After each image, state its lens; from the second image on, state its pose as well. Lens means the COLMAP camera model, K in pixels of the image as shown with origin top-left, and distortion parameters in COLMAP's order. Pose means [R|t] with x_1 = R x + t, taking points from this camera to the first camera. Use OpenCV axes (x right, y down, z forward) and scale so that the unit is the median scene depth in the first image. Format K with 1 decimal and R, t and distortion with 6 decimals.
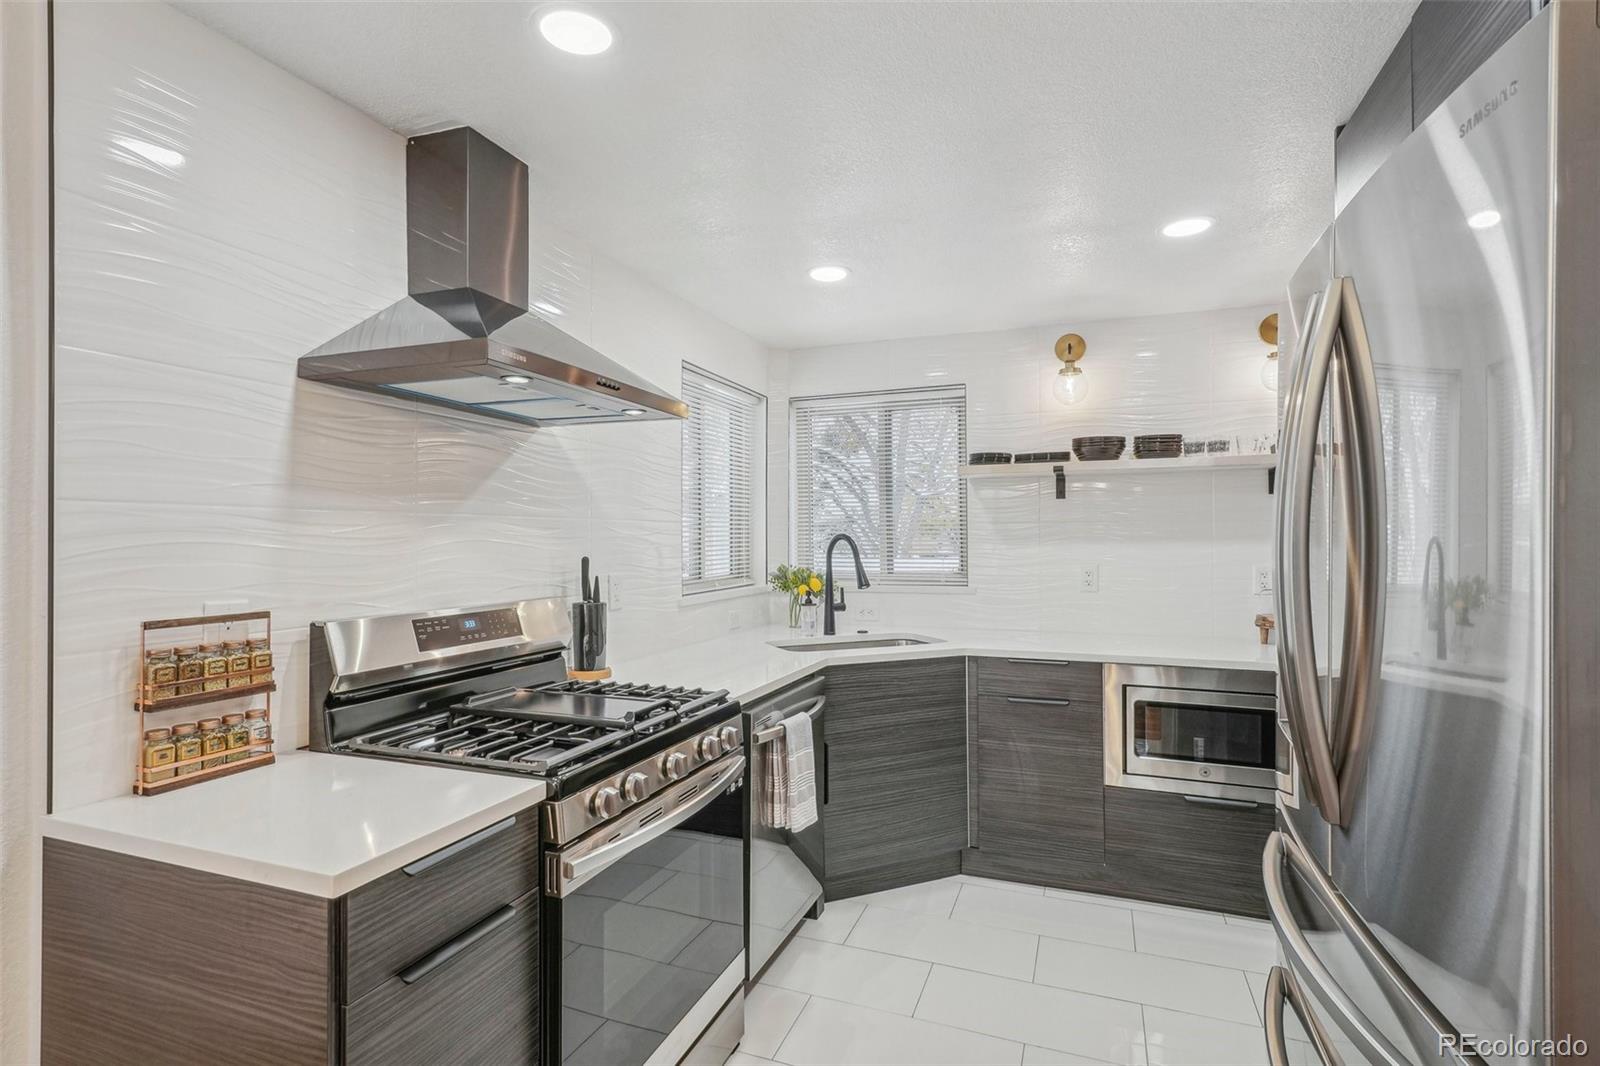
lens RADIAL K [[770.6, 0, 794.3], [0, 770.6, 530.6], [0, 0, 1]] dist [-0.004185, -0.000451]
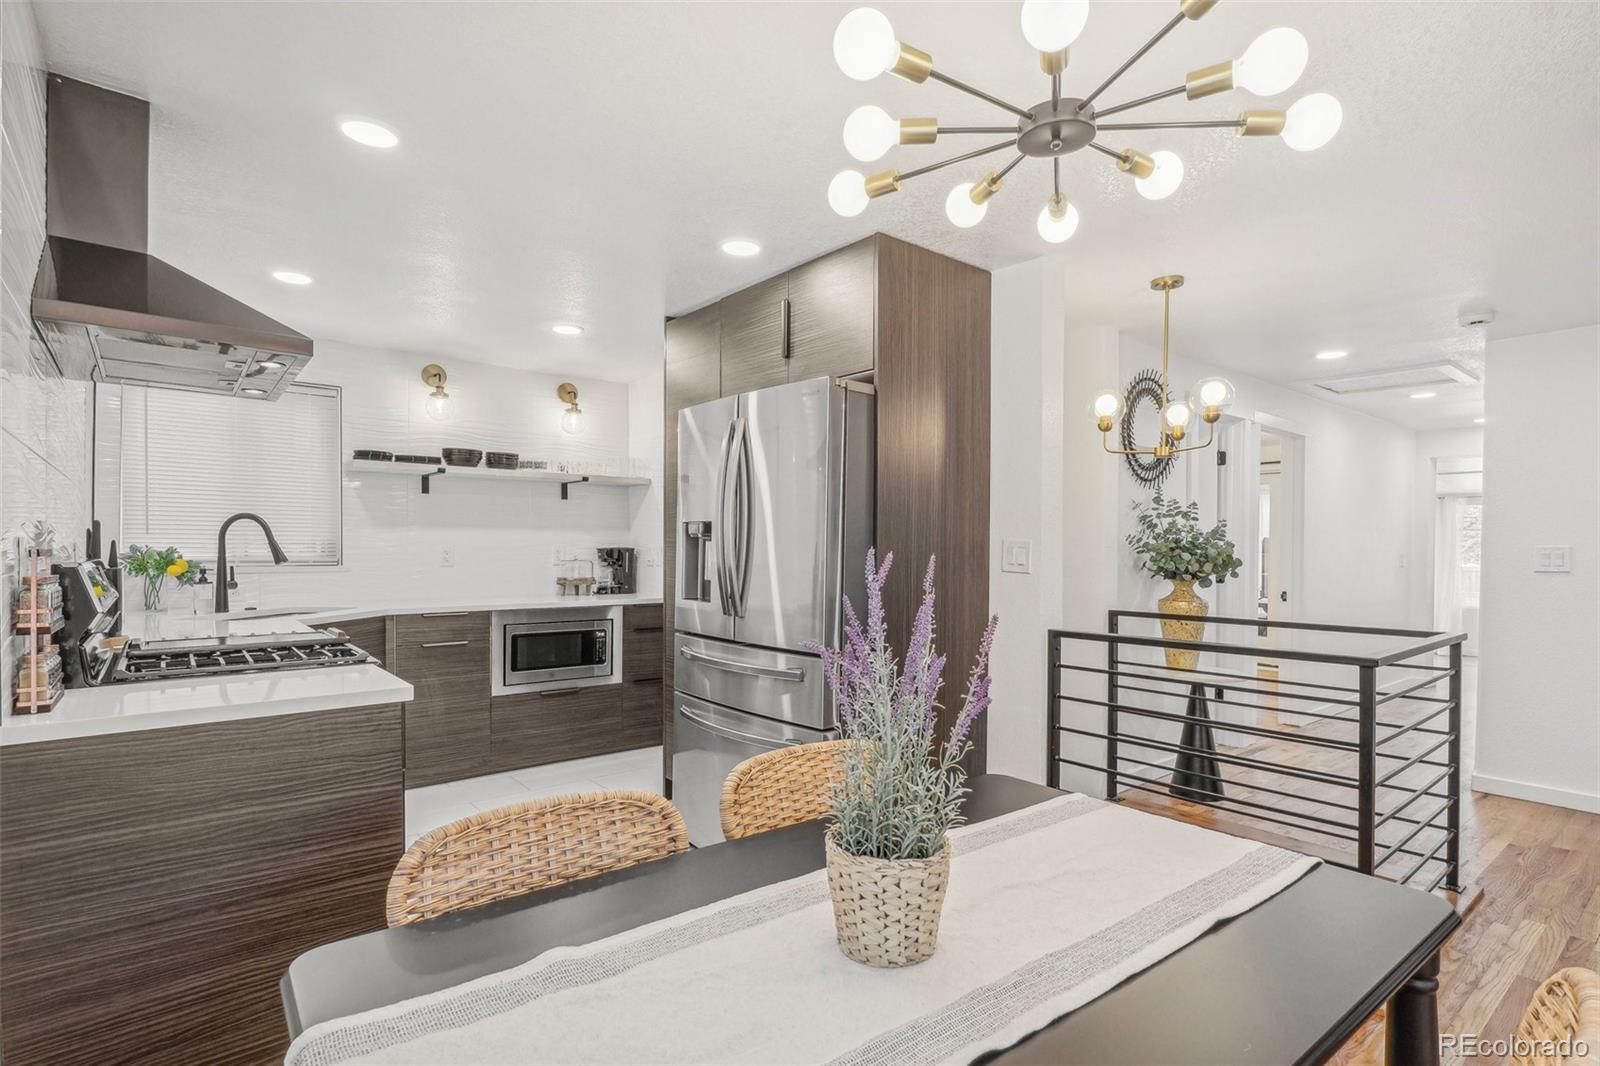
lens RADIAL K [[770.6, 0, 787.6], [0, 770.6, 554.9], [0, 0, 1]] dist [-0.004185, -0.000451]
pose [[0.498837, -0.001577, 0.866694, -0.481030], [-0.016136, 0.999808, 0.011107, 0.037998], [-0.866546, -0.019526, 0.498716, -0.154286]]
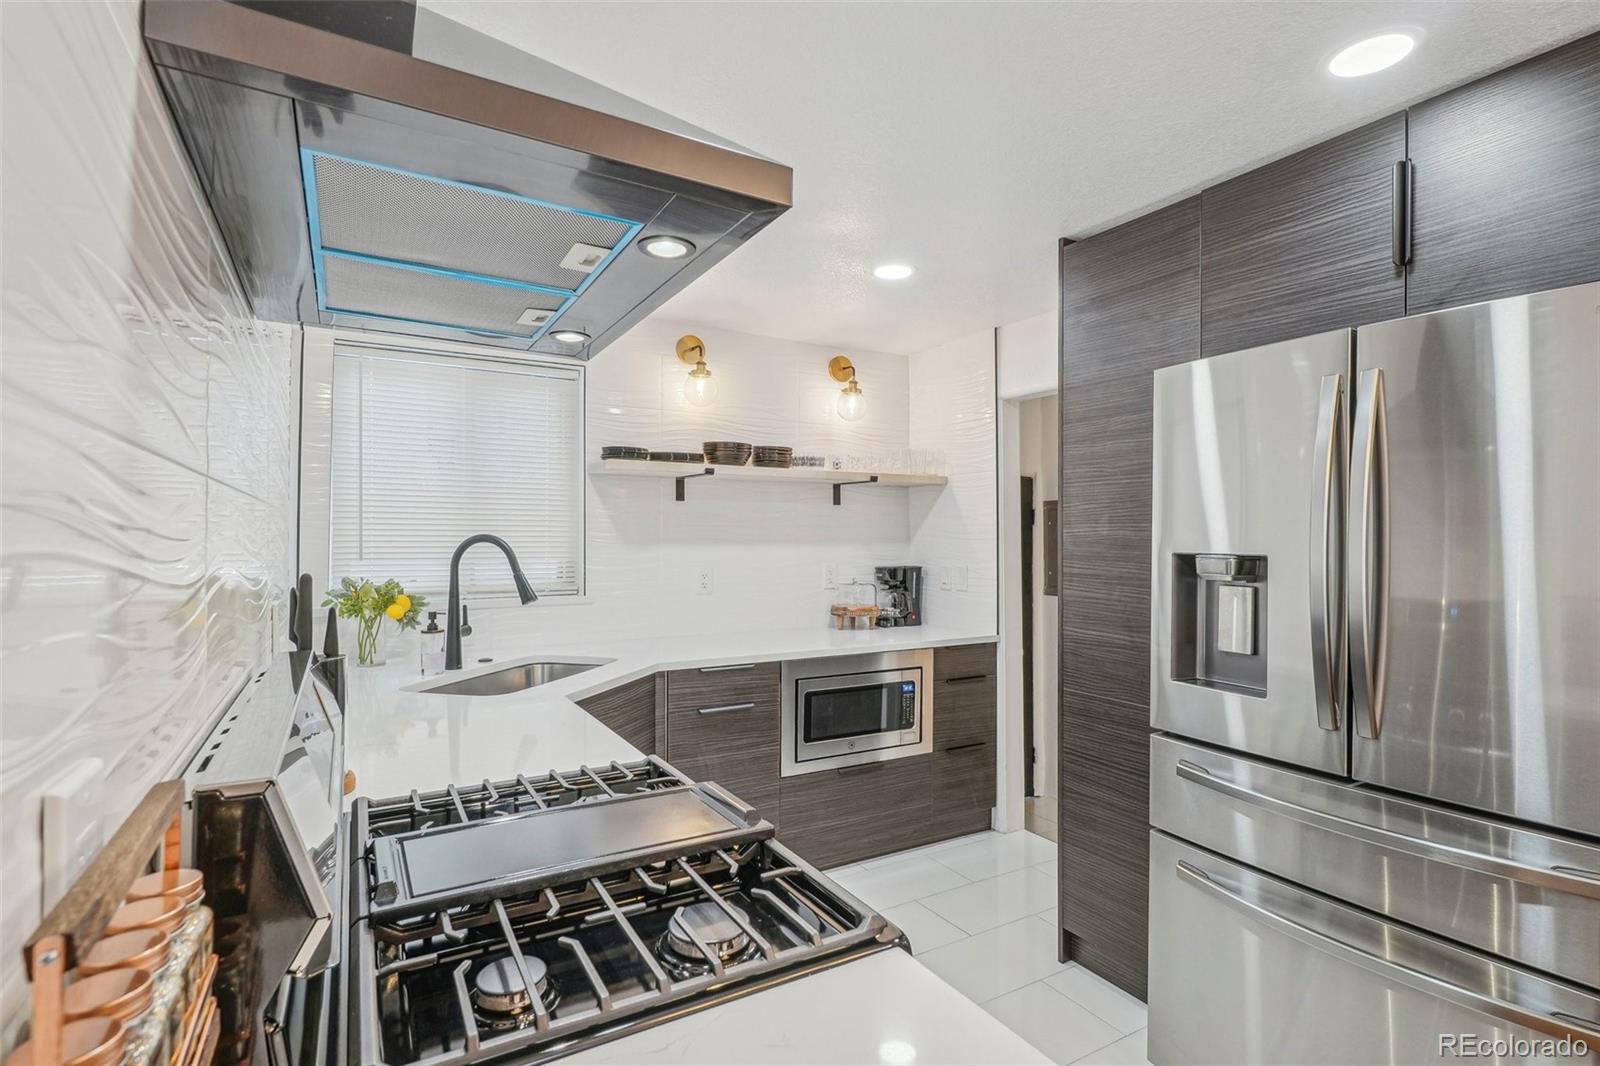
lens RADIAL K [[770.6, 0, 808.0], [0, 770.6, 536.5], [0, 0, 1]] dist [-0.004185, -0.000451]
pose [[0.621672, 0.009055, 0.783225, -0.341789], [-0.012639, 0.999919, -0.001528, 0.003477], [-0.783176, -0.008950, 0.621736, 0.281158]]
